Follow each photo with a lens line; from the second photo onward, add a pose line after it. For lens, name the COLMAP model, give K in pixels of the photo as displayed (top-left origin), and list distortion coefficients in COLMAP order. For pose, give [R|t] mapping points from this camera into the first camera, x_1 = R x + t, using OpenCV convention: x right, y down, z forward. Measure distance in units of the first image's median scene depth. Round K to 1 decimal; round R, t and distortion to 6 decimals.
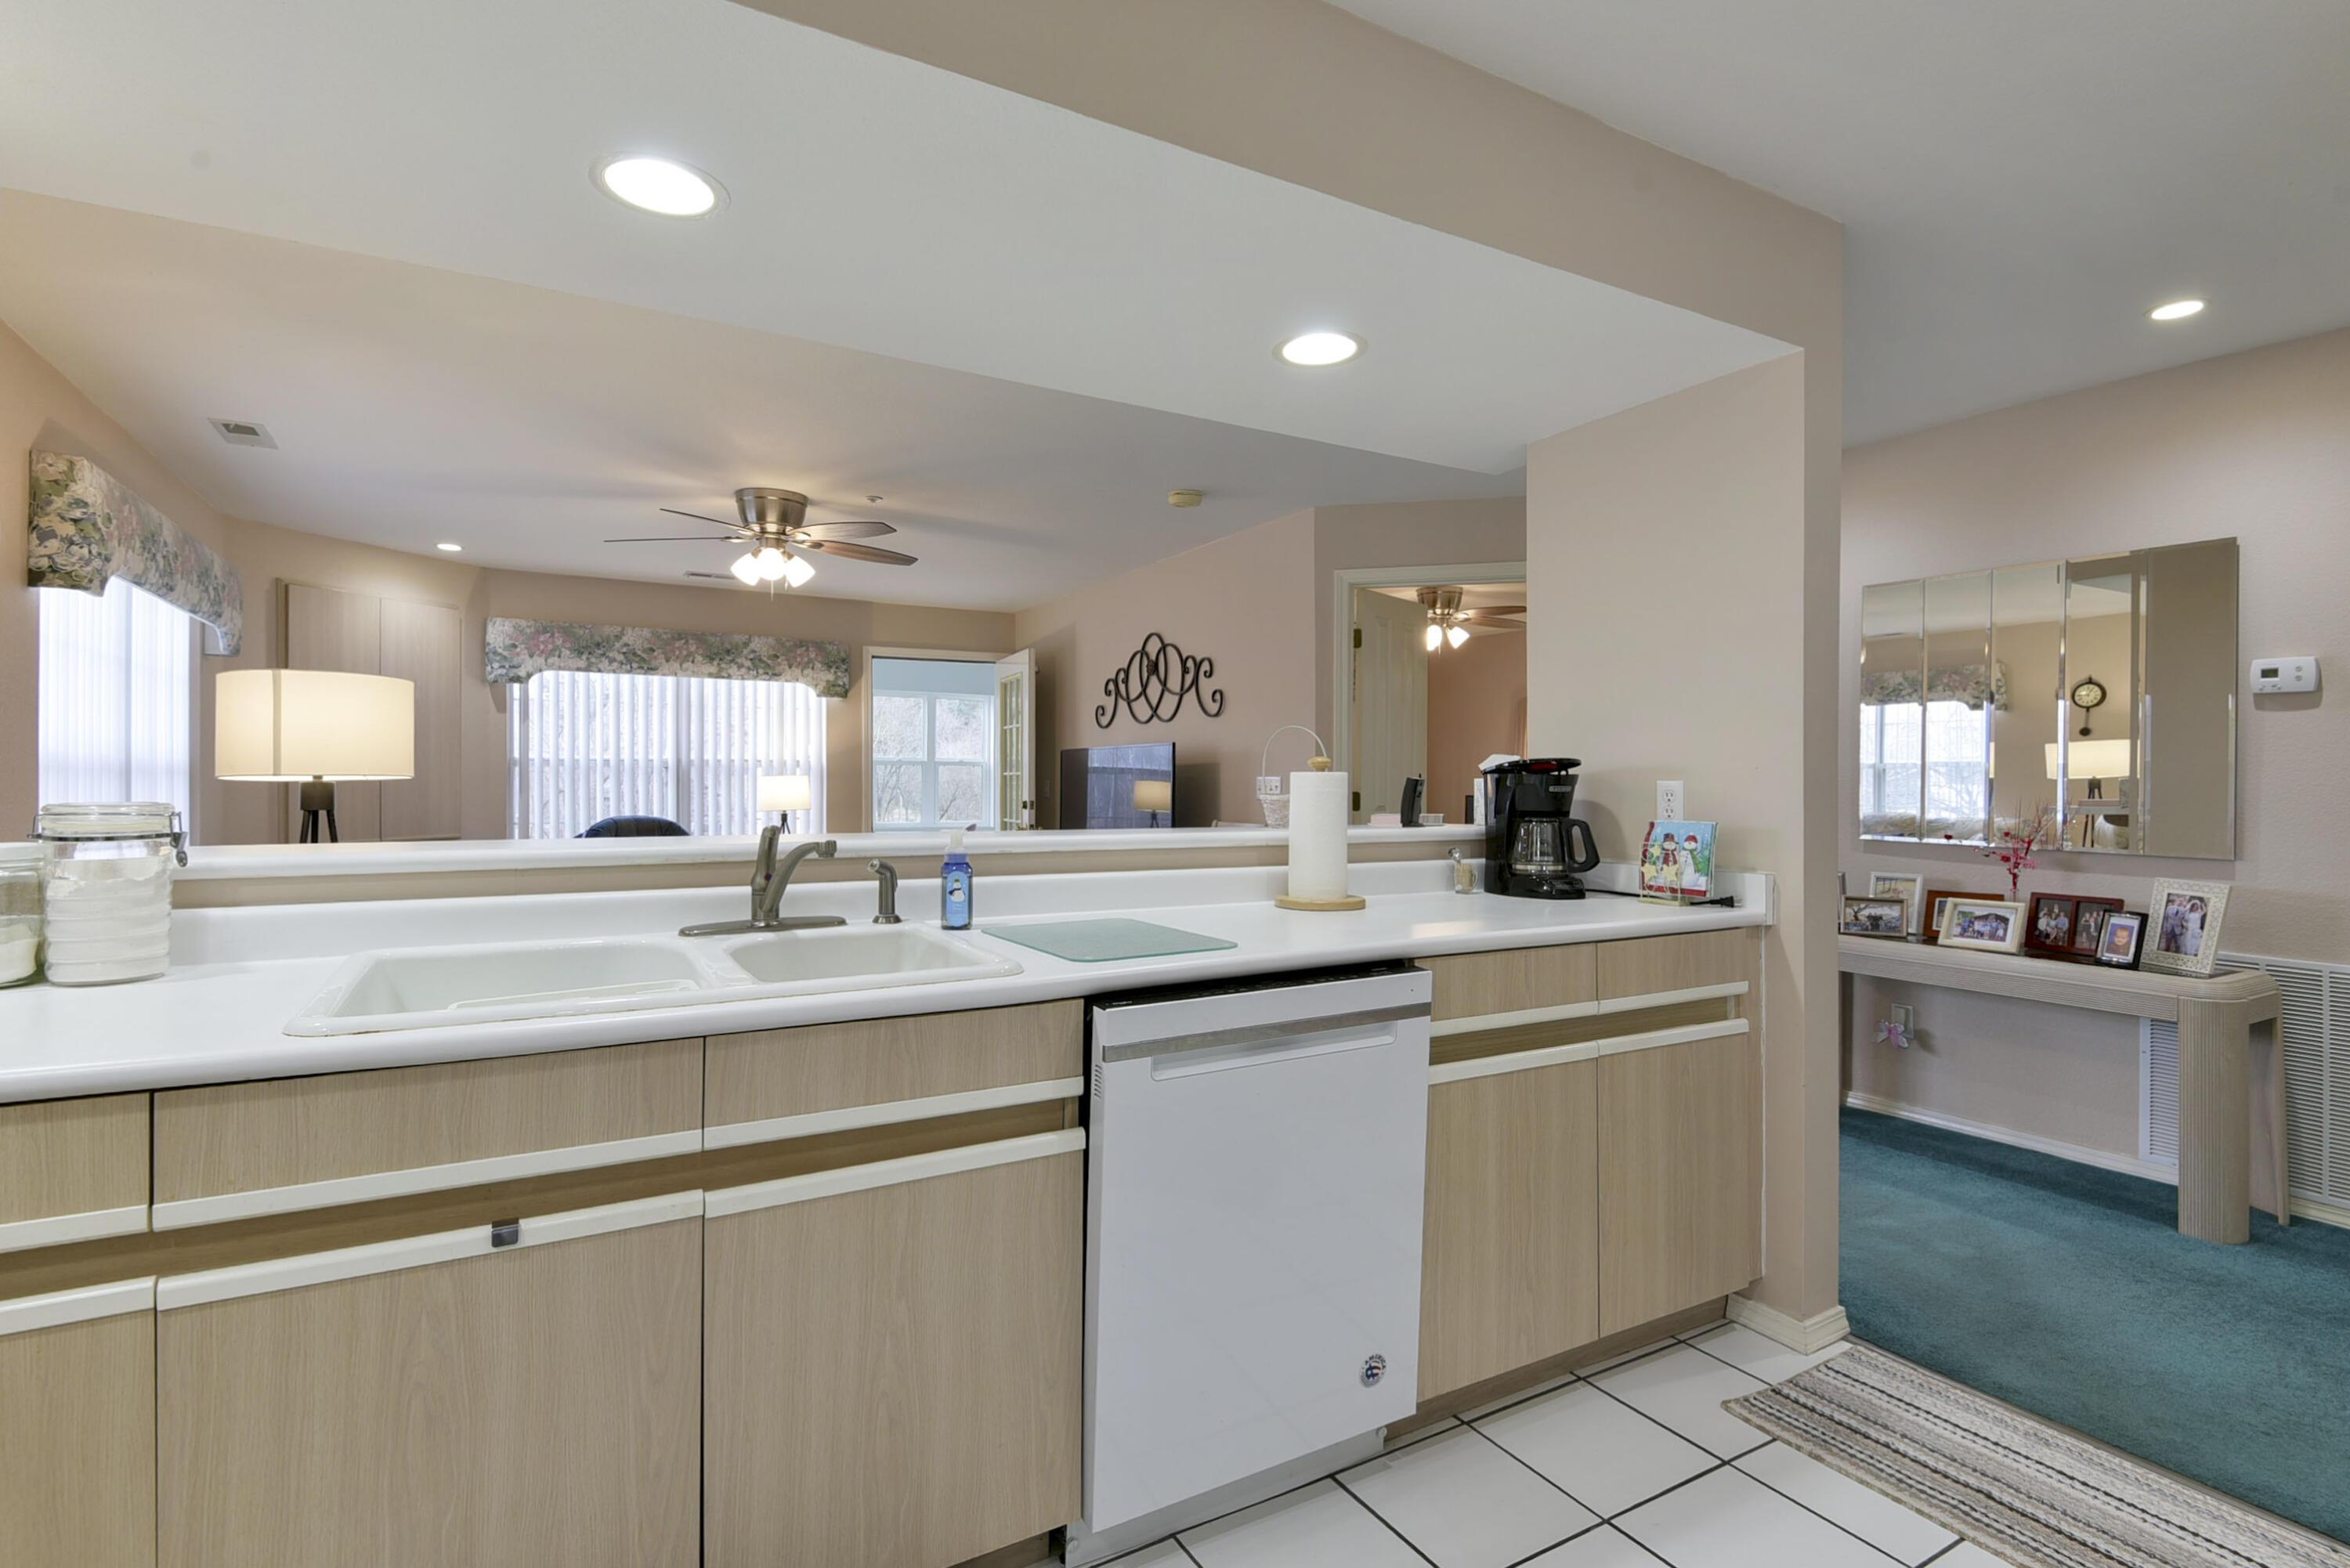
lens RADIAL K [[1072.0, 0, 1230.7], [0, 1072.0, 773.7], [0, 0, 1]] dist [0.019861, -0.013842]
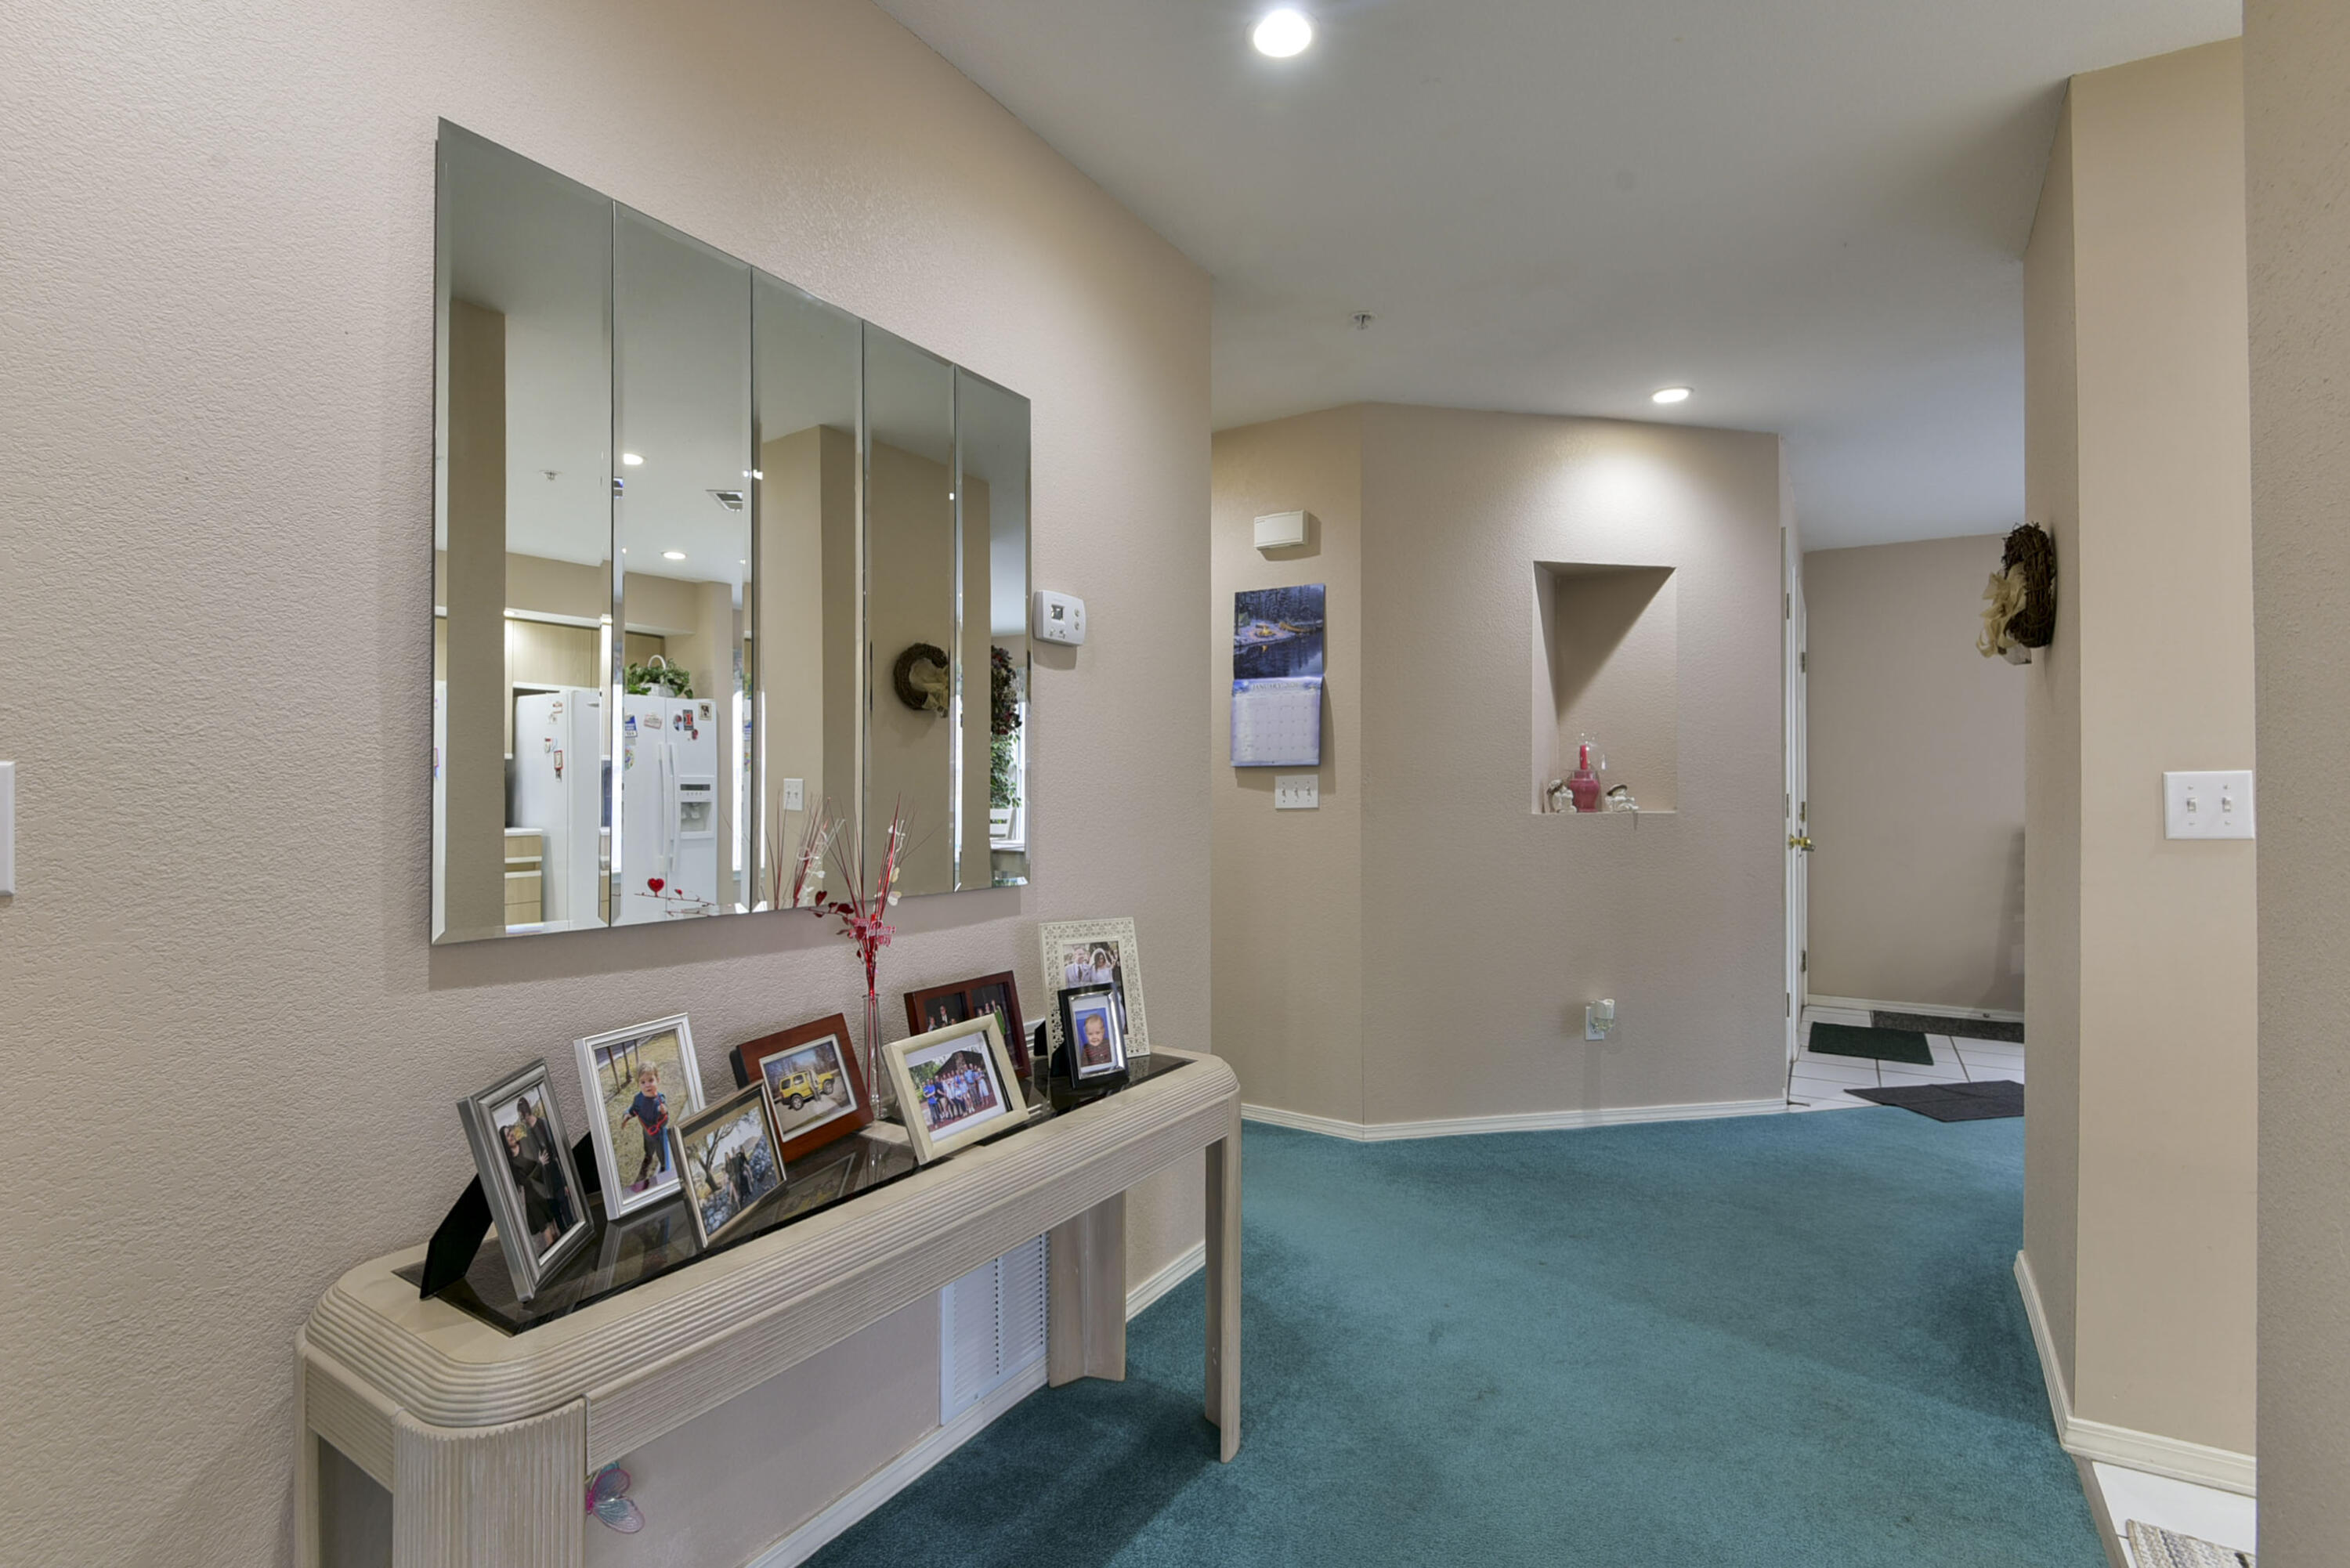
lens RADIAL K [[1125.1, 0, 1138.9], [0, 1125.1, 776.0], [0, 0, 1]] dist [0.112631, -0.000359]
pose [[-0.407108, 0.010429, 0.913320, 0.181758], [0.001167, 0.999940, -0.010898, 0.014684], [-0.913379, -0.003371, -0.407096, 0.849726]]
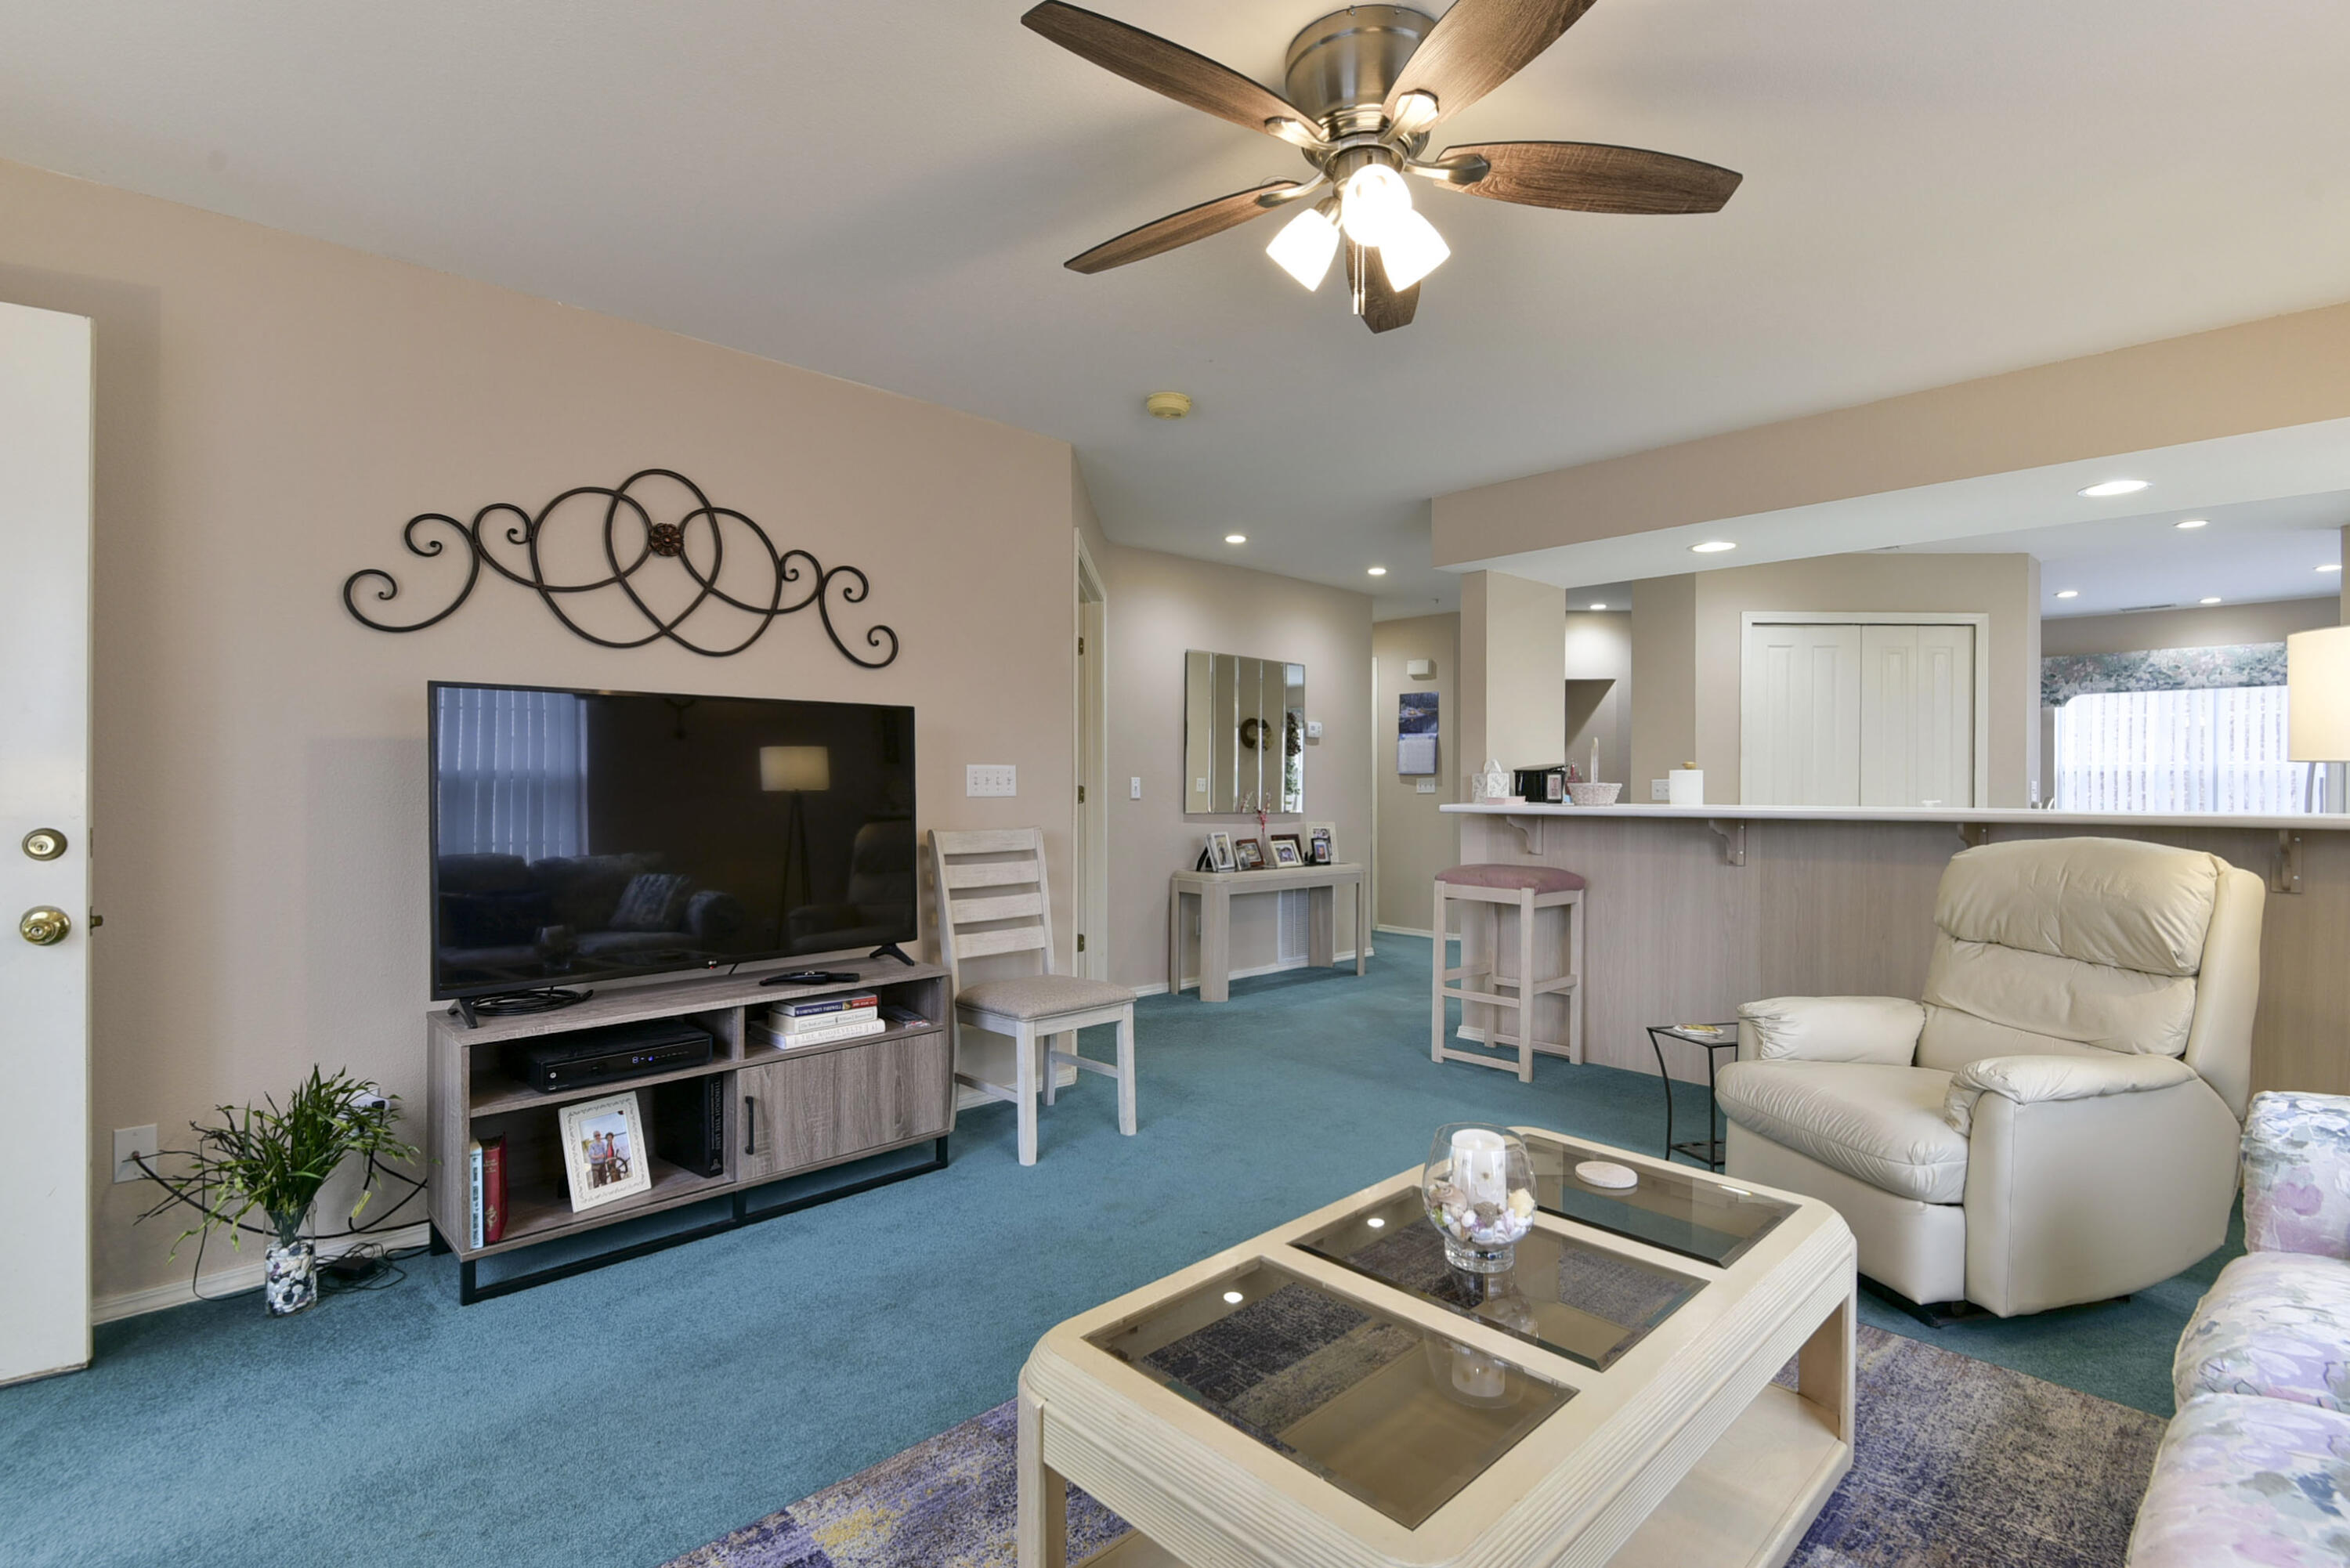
lens RADIAL K [[1086.2, 0, 1173.7], [0, 1086.2, 790.8], [0, 0, 1]] dist [0.000539, -0.000016]
pose [[-0.198206, -0.008951, 0.980120, -0.836961], [-0.007280, 0.999944, 0.007660, 0.015548], [-0.980133, -0.005617, -0.198260, 1.183335]]
